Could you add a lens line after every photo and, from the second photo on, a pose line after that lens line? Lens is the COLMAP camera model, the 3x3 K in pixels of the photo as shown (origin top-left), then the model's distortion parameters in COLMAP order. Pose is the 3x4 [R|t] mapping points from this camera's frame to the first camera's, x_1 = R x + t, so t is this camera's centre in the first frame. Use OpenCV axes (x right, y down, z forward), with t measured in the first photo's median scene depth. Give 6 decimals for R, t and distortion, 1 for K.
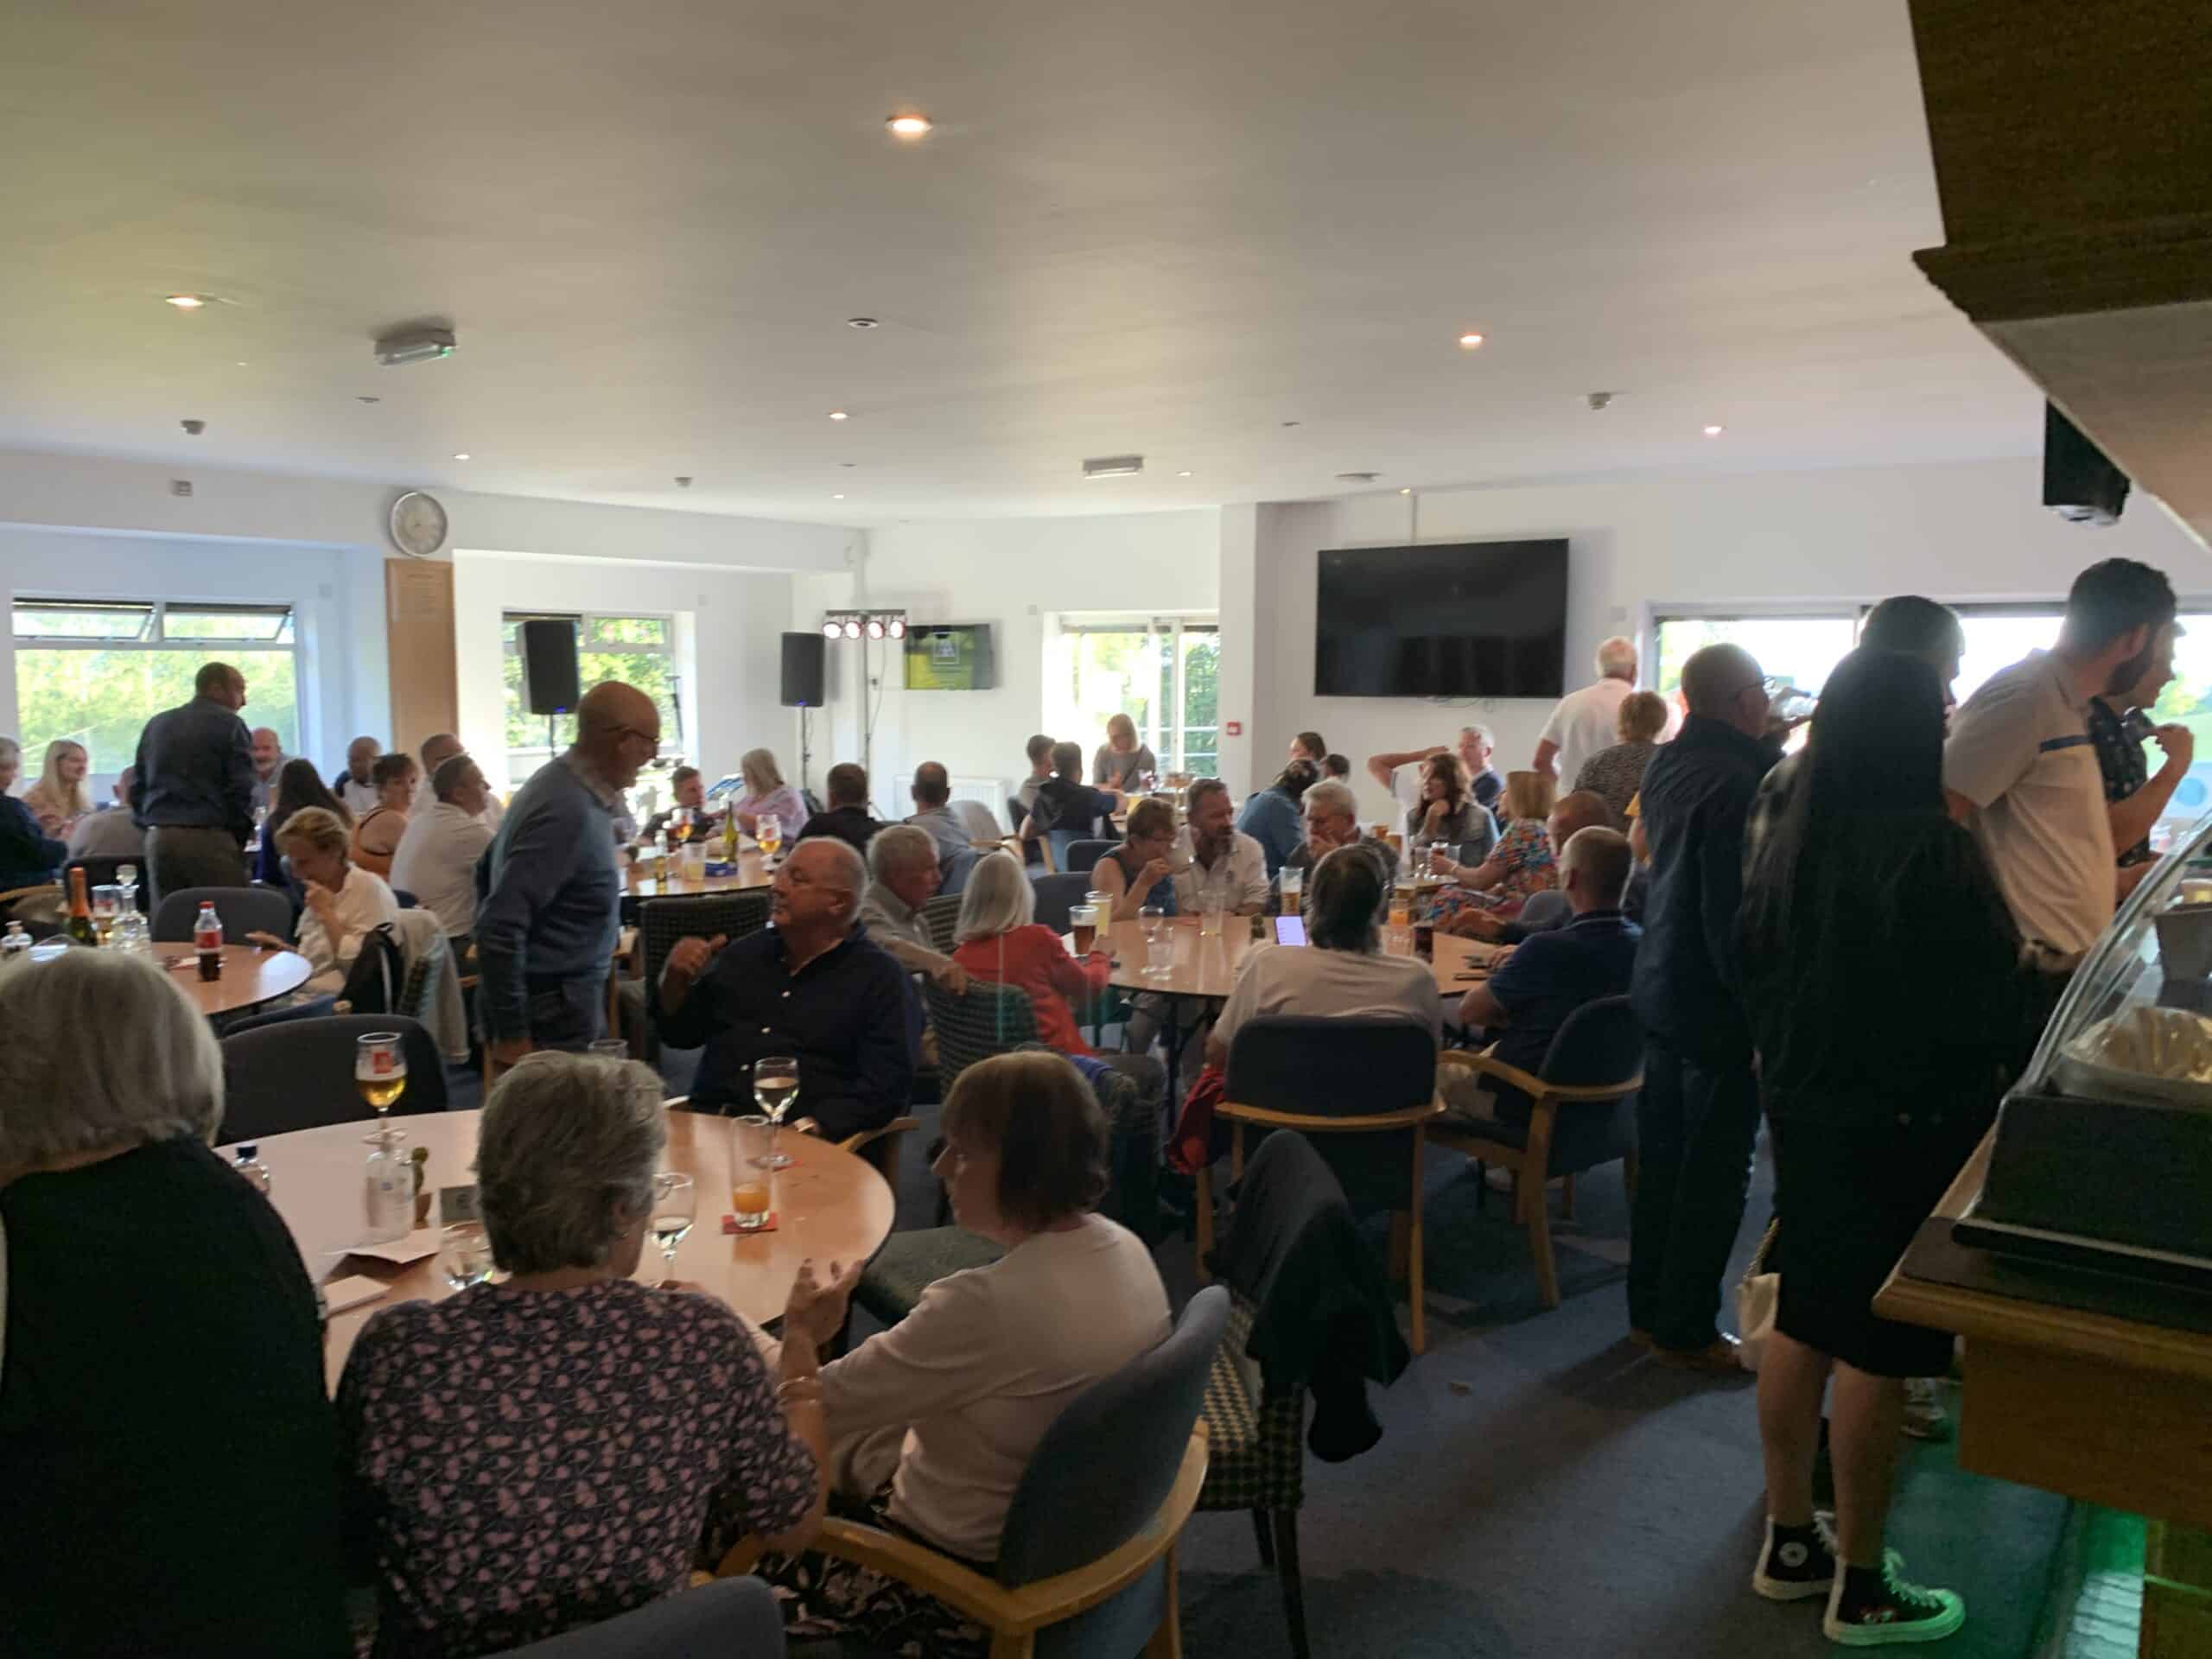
lens RADIAL K [[1639.6, 0, 1092.4], [0, 1639.6, 813.9], [0, 0, 1]] dist [0.077139, -0.151909]
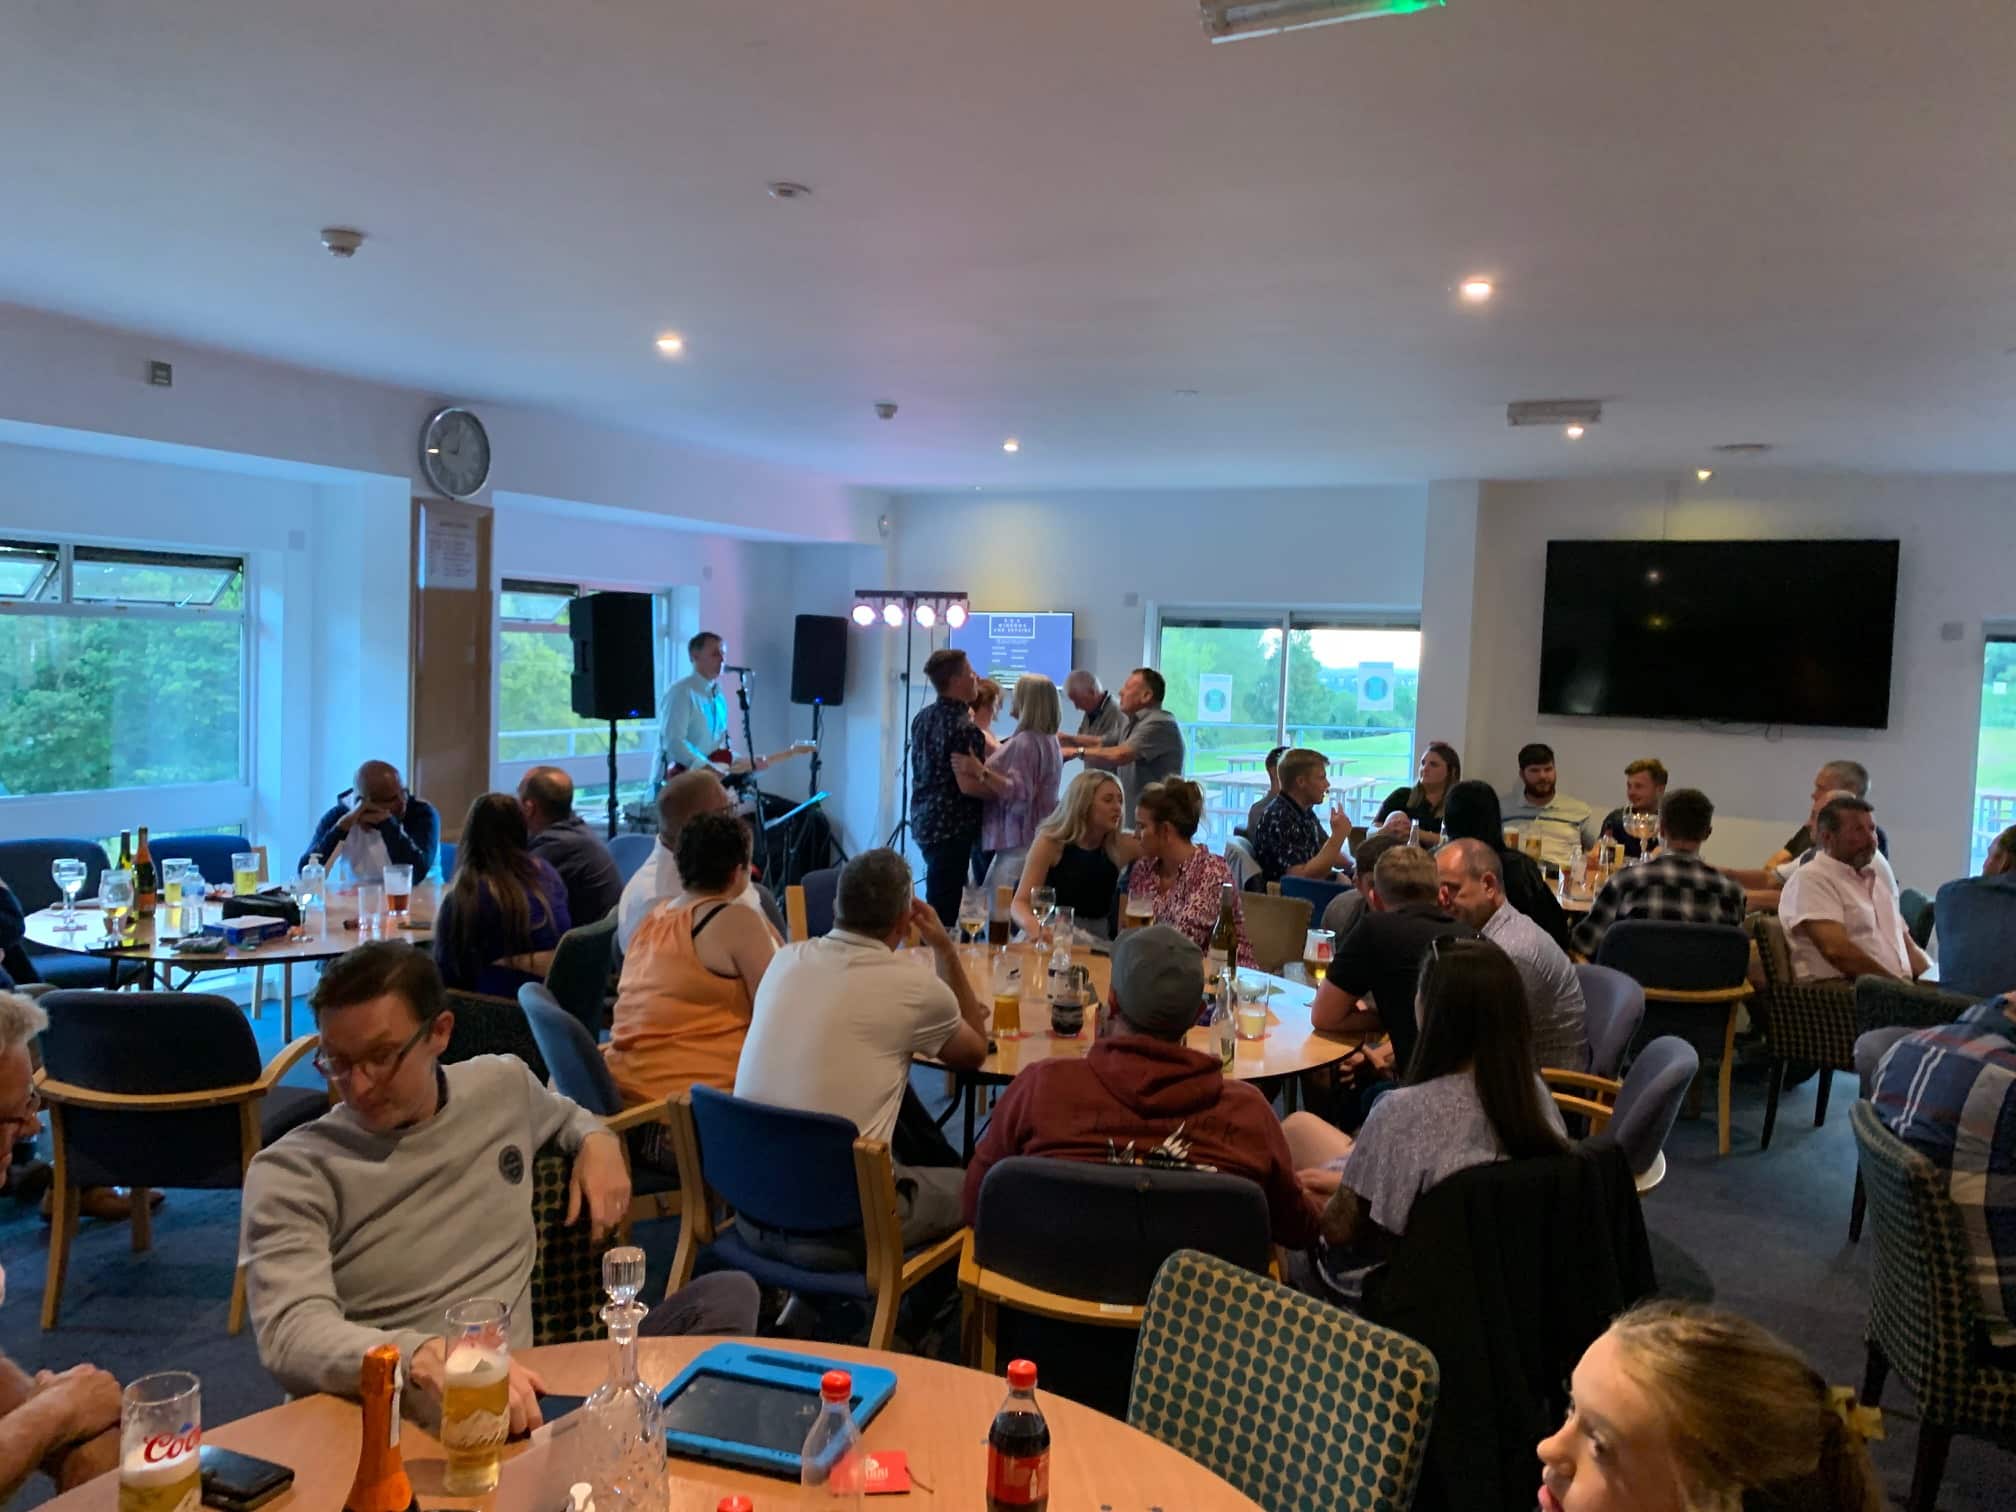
lens RADIAL K [[1494.4, 0, 995.6], [0, 1494.4, 741.8], [0, 0, 1]] dist [0.077139, -0.151909]
pose [[0.985184, 0.018786, 0.170471, -0.277266], [-0.014341, 0.999525, -0.027271, -0.034549], [-0.170903, 0.024423, 0.984985, 0.310905]]
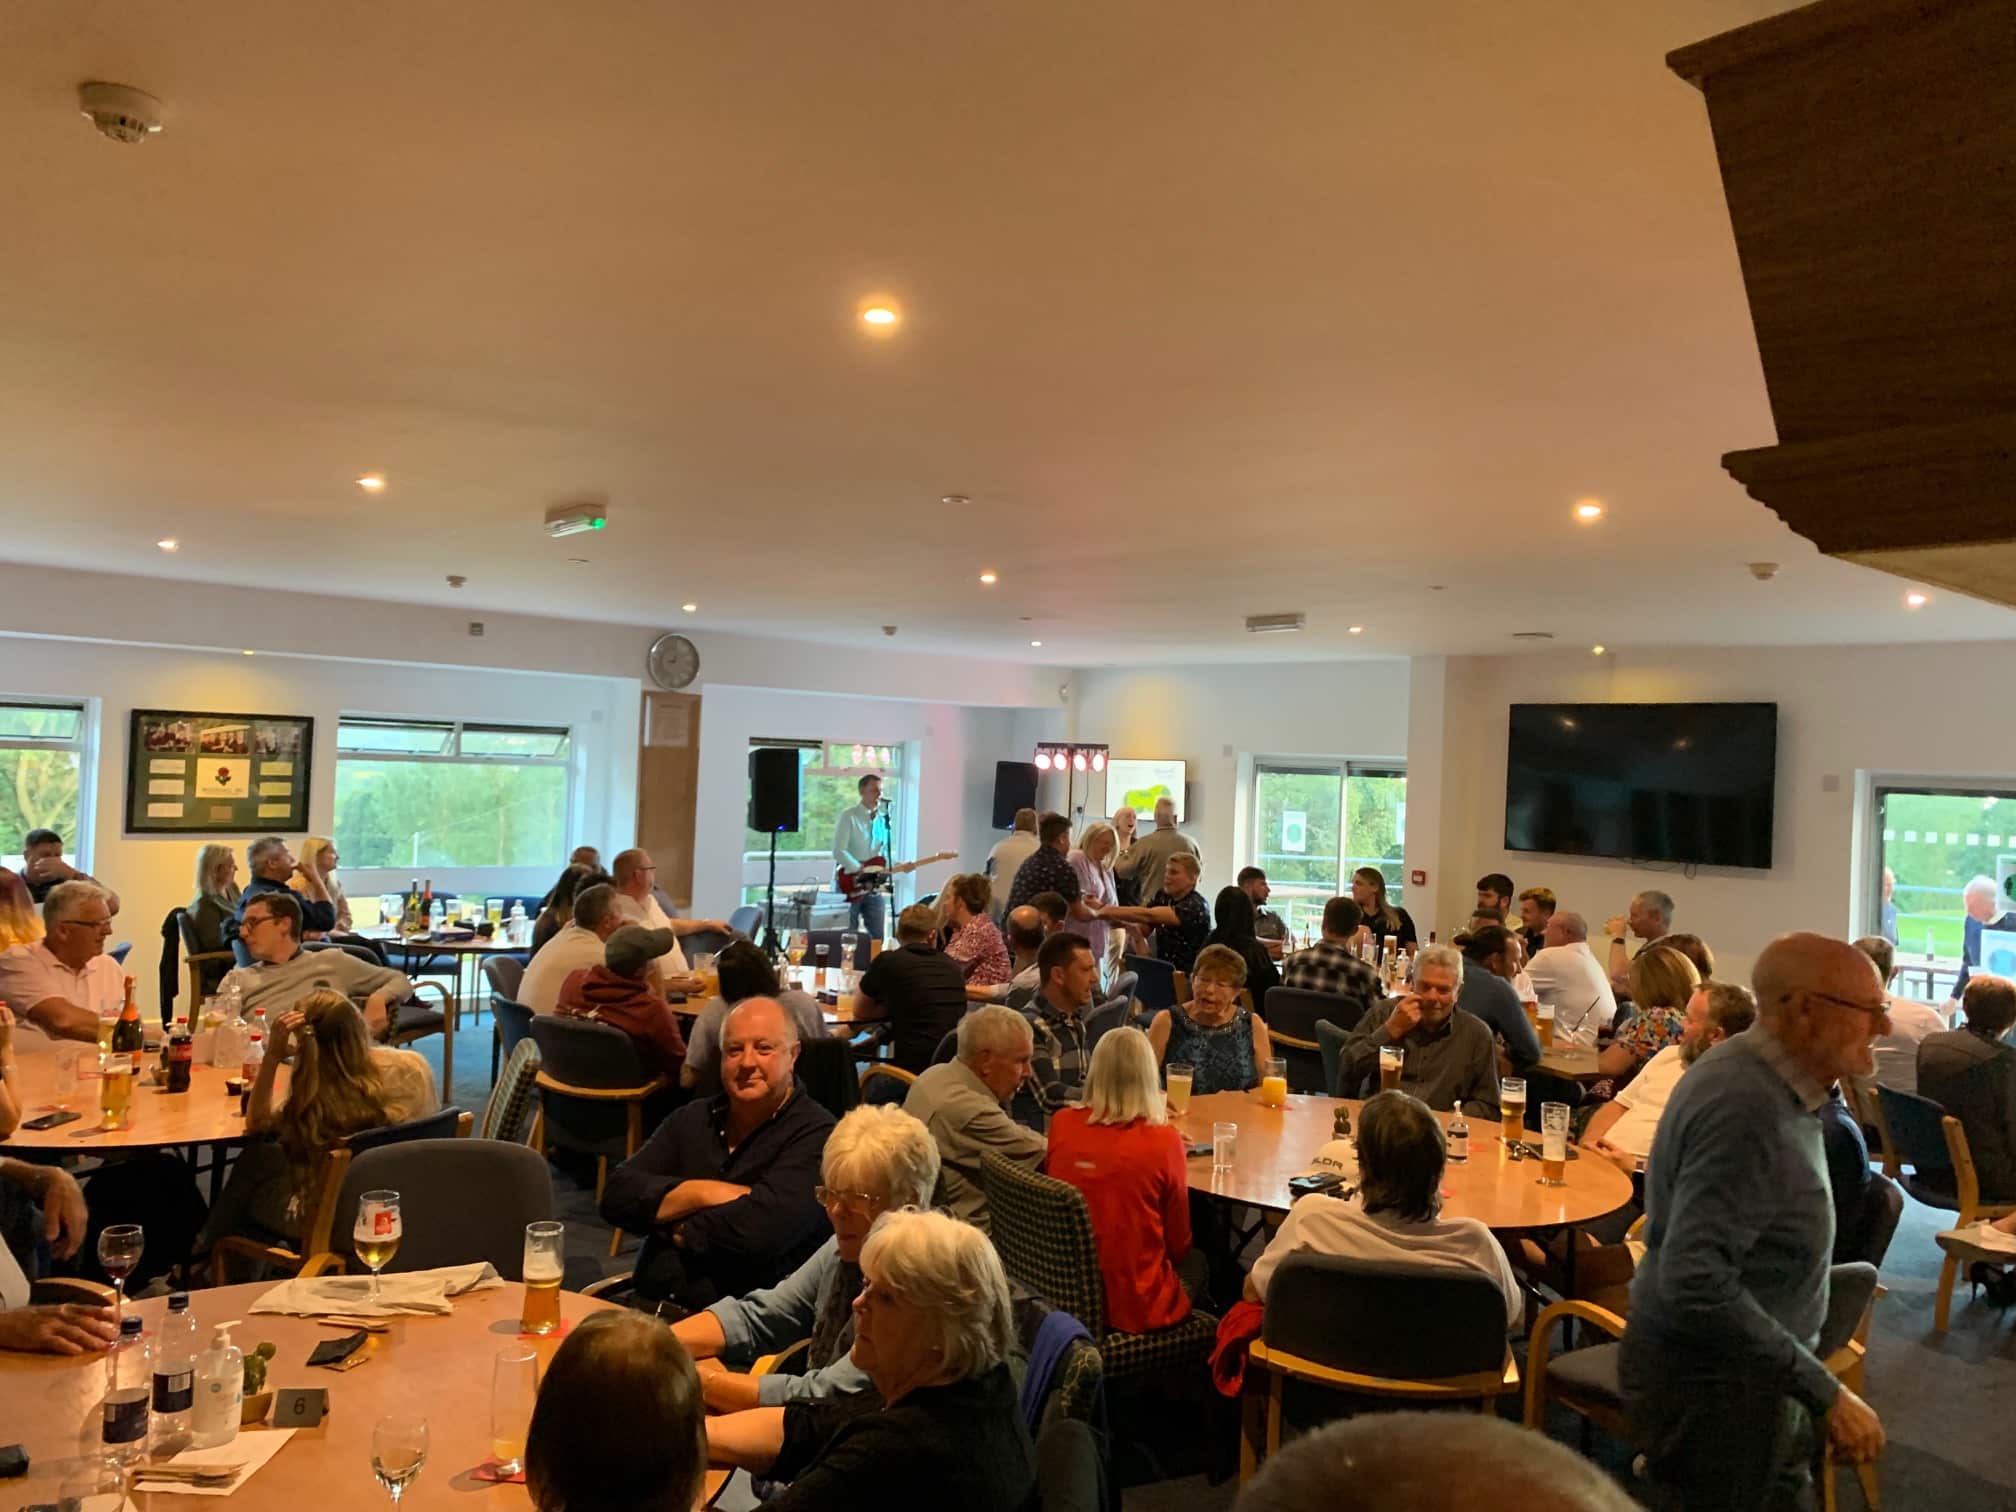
lens RADIAL K [[1494.4, 0, 995.6], [0, 1494.4, 741.8], [0, 0, 1]] dist [0.077139, -0.151909]
pose [[0.971483, 0.033641, -0.234711, 0.051658], [-0.059852, 0.992621, -0.105460, -0.023893], [0.229431, 0.116501, 0.966328, 0.057309]]
